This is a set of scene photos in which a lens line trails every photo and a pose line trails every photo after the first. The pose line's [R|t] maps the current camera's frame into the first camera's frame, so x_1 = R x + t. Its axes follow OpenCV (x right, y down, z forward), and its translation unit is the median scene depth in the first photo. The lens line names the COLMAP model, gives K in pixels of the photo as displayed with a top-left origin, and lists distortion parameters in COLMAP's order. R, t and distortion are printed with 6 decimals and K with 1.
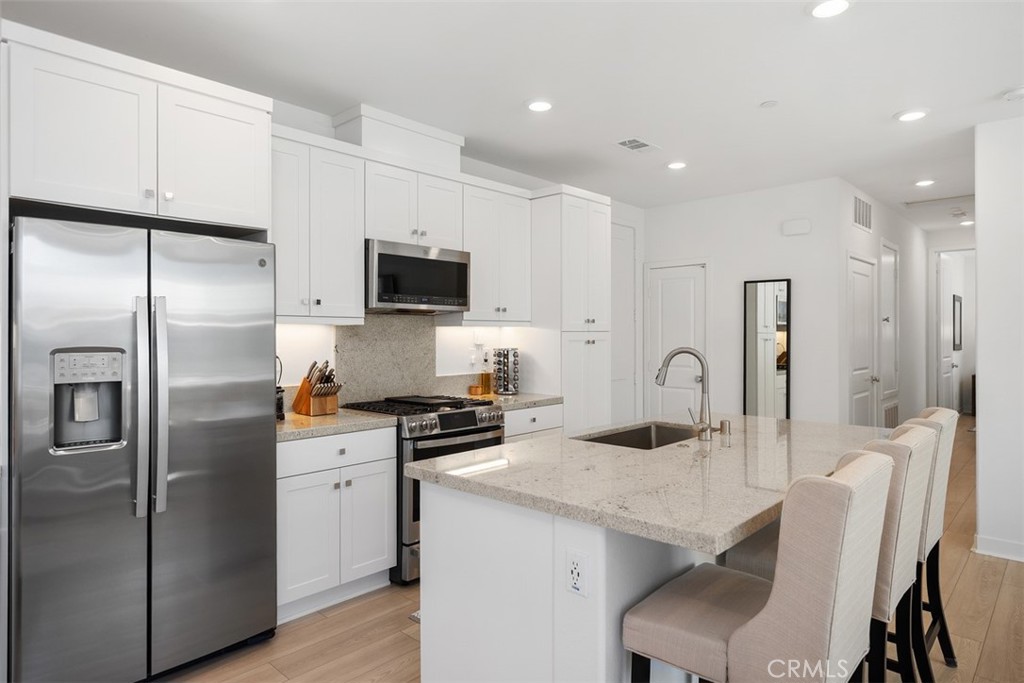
lens RADIAL K [[610.1, 0, 511.5], [0, 610.1, 339.5], [0, 0, 1]] dist [-0.000446, 0.000055]
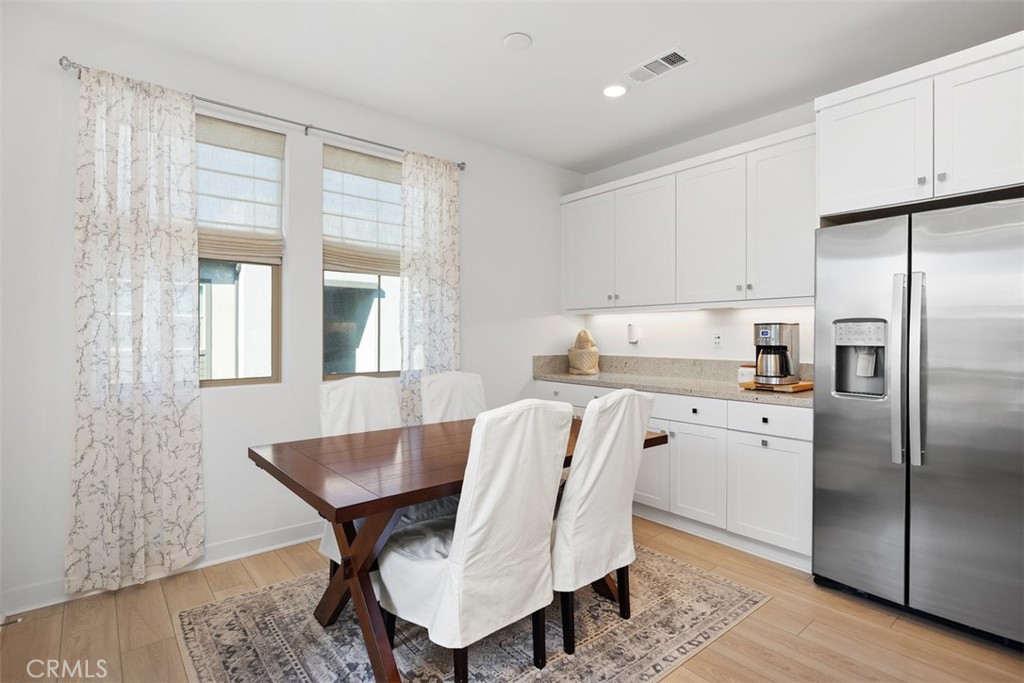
lens RADIAL K [[511.3, 0, 513.0], [0, 511.3, 337.5], [0, 0, 1]] dist [0.004097, 0.000419]
pose [[-0.137709, 0.010492, -0.990417, 0.477295], [-0.002646, 0.999936, 0.010961, 0.042390], [0.990469, 0.004130, -0.137673, 0.415081]]
